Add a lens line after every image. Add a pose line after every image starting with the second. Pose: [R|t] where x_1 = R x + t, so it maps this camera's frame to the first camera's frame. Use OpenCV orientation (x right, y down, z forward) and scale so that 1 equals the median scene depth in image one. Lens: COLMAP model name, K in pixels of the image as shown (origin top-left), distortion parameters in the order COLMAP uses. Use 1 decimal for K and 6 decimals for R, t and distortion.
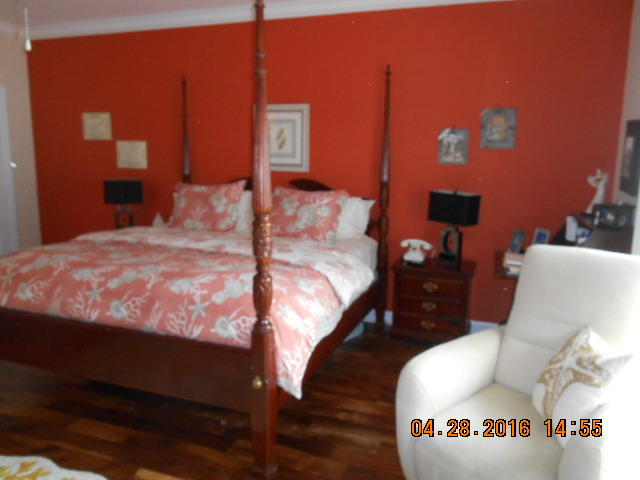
lens RADIAL K [[497.5, 0, 320.0], [0, 497.5, 240.0], [0, 0, 1]] dist [-0.020967, 0.016241]
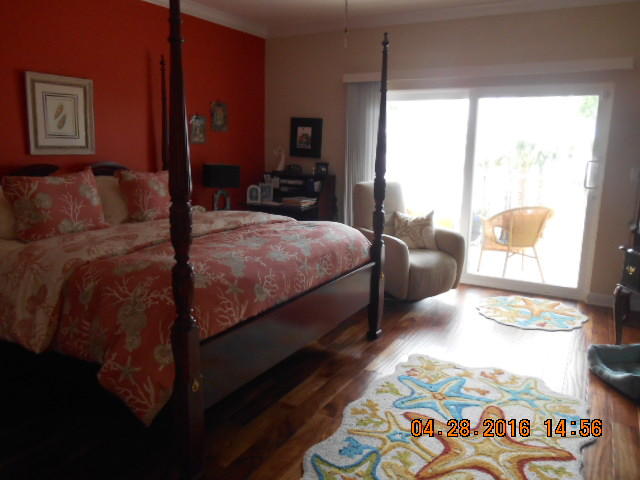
lens RADIAL K [[497.5, 0, 320.0], [0, 497.5, 240.0], [0, 0, 1]] dist [-0.020967, 0.016241]
pose [[0.167387, -0.202400, 0.964892, -1.033405], [0.154924, 0.971941, 0.177003, -0.094496], [-0.973643, 0.119857, 0.194047, 0.510552]]
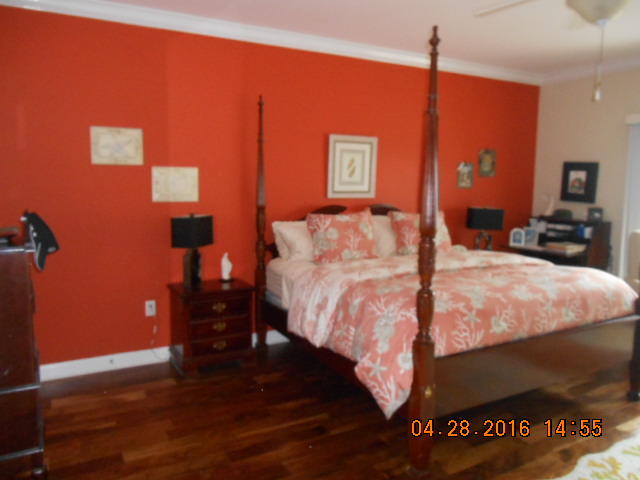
lens RADIAL K [[497.5, 0, 320.0], [0, 497.5, 240.0], [0, 0, 1]] dist [-0.020967, 0.016241]
pose [[0.653454, -0.098765, 0.750495, -1.122599], [0.131534, 0.991184, 0.015912, -0.090456], [-0.745450, 0.088318, 0.660684, 0.428151]]
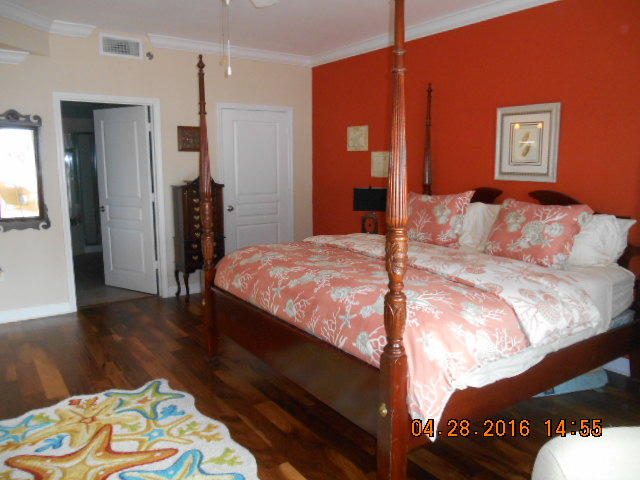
lens RADIAL K [[497.5, 0, 320.0], [0, 497.5, 240.0], [0, 0, 1]] dist [-0.020967, 0.016241]
pose [[0.817029, 0.074625, -0.571748, 0.164485], [-0.086054, 0.996265, 0.007062, -0.012647], [0.570139, 0.043431, 0.820399, 0.099865]]
